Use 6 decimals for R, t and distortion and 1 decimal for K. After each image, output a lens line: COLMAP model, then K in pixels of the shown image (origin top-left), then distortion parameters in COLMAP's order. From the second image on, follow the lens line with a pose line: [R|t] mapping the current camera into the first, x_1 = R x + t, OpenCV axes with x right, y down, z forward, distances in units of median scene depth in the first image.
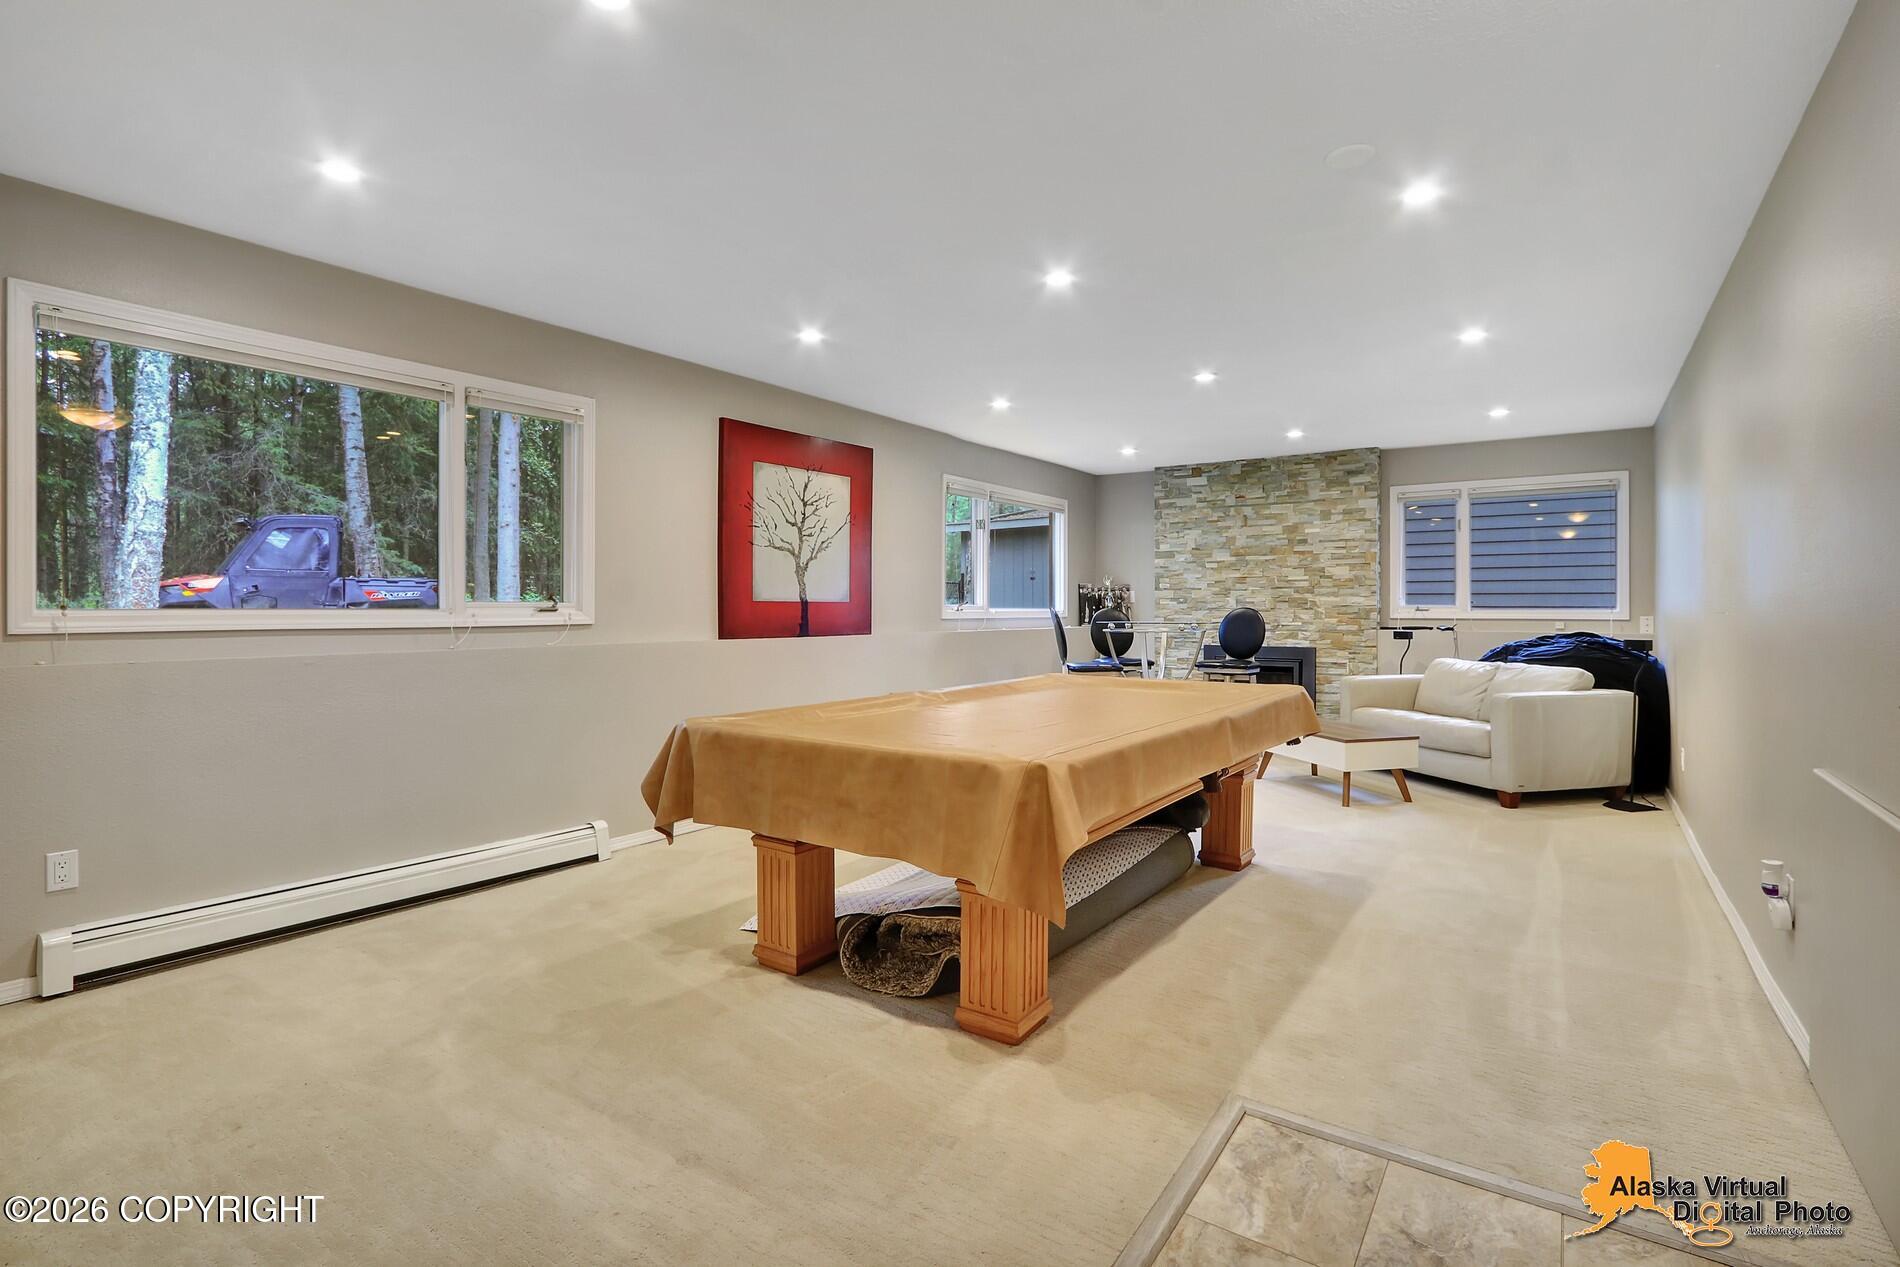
lens RADIAL K [[905.3, 0, 954.8], [0, 905.3, 623.5], [0, 0, 1]] dist [-0.011331, 0.000216]
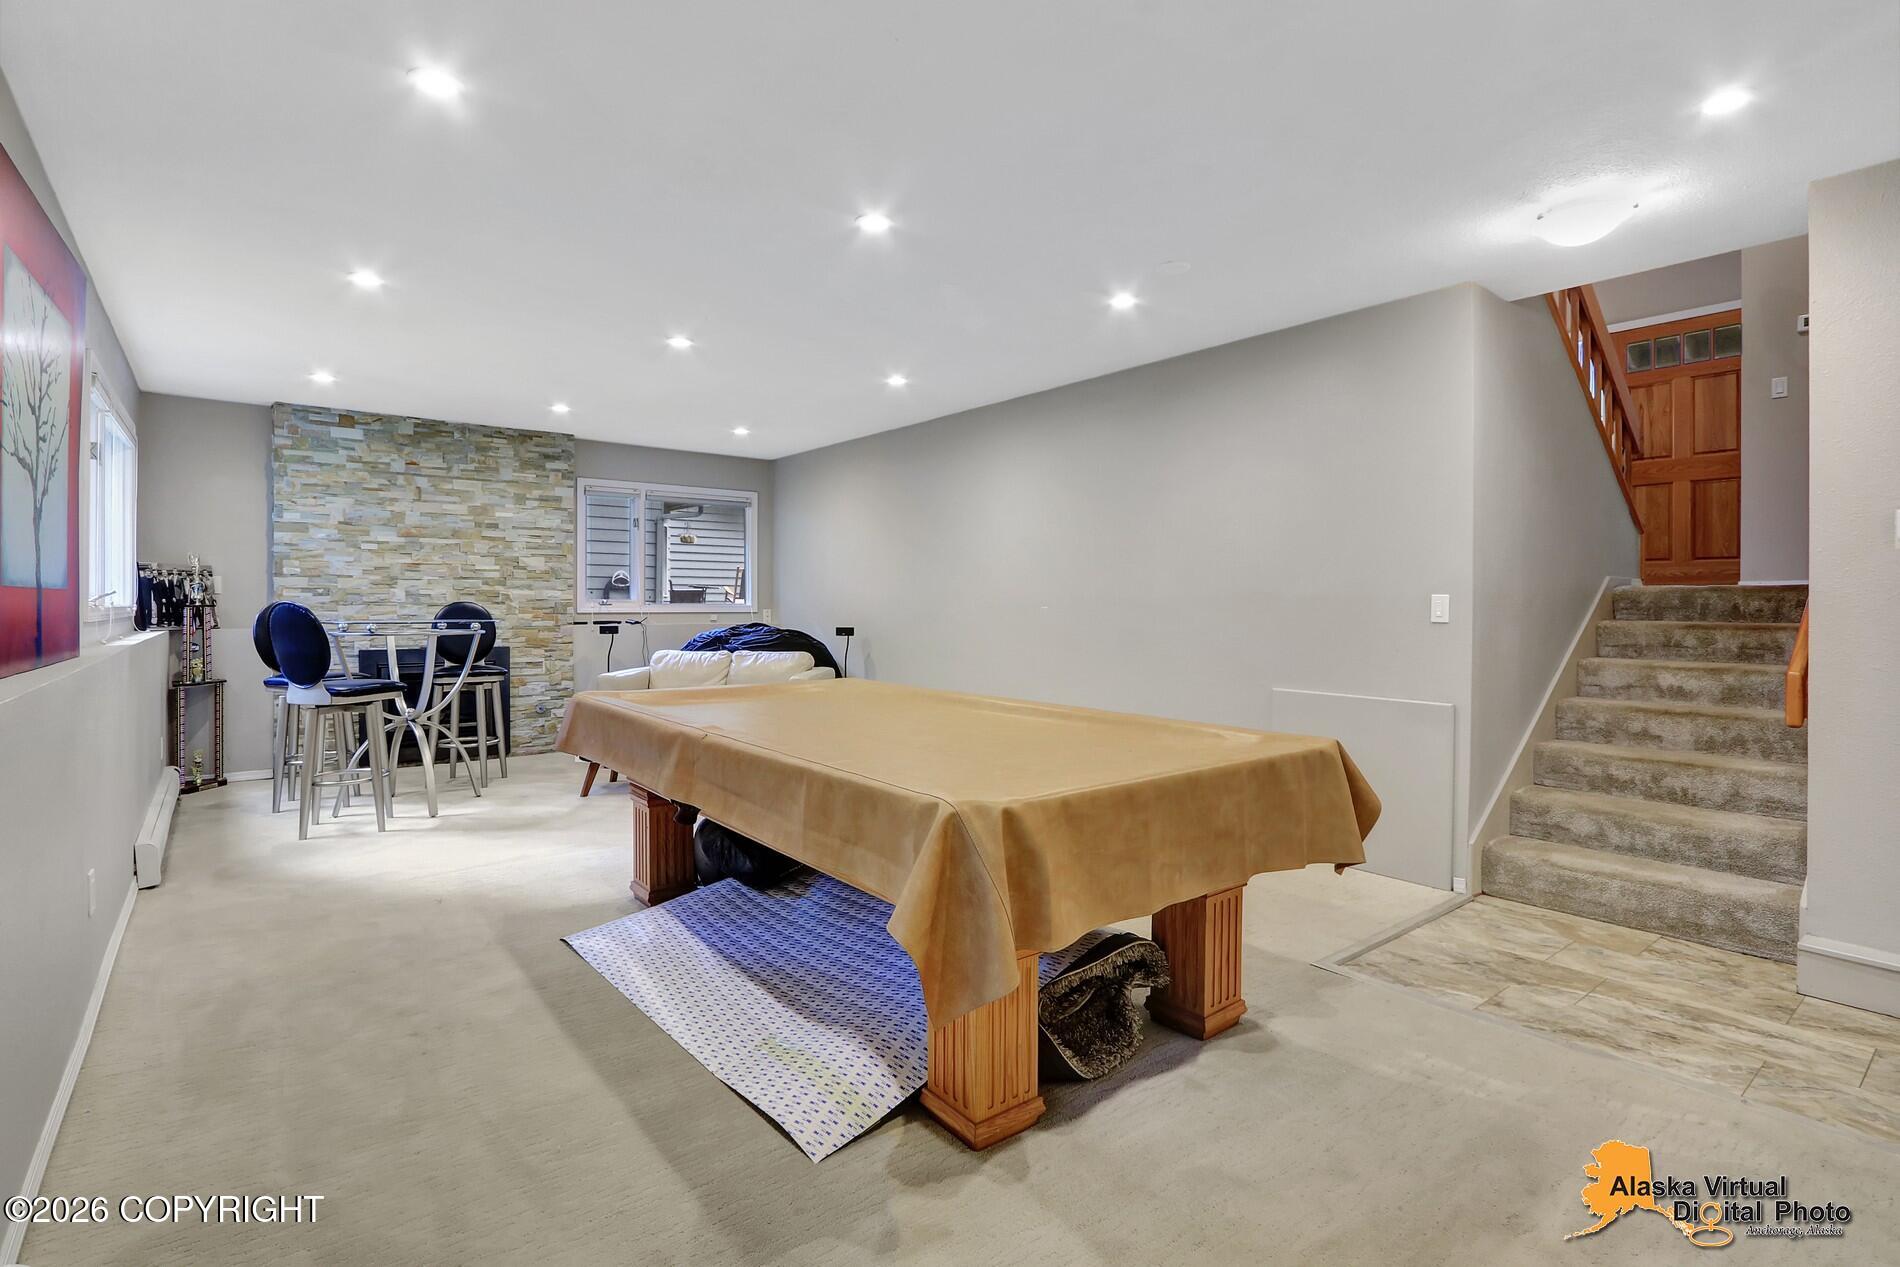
lens RADIAL K [[905.3, 0, 963.9], [0, 905.3, 617.3], [0, 0, 1]] dist [-0.011331, 0.000216]
pose [[0.285871, -0.014965, 0.958151, -0.332481], [0.013259, 0.999844, 0.011660, -0.006780], [-0.958177, 0.009371, 0.286024, 0.324602]]
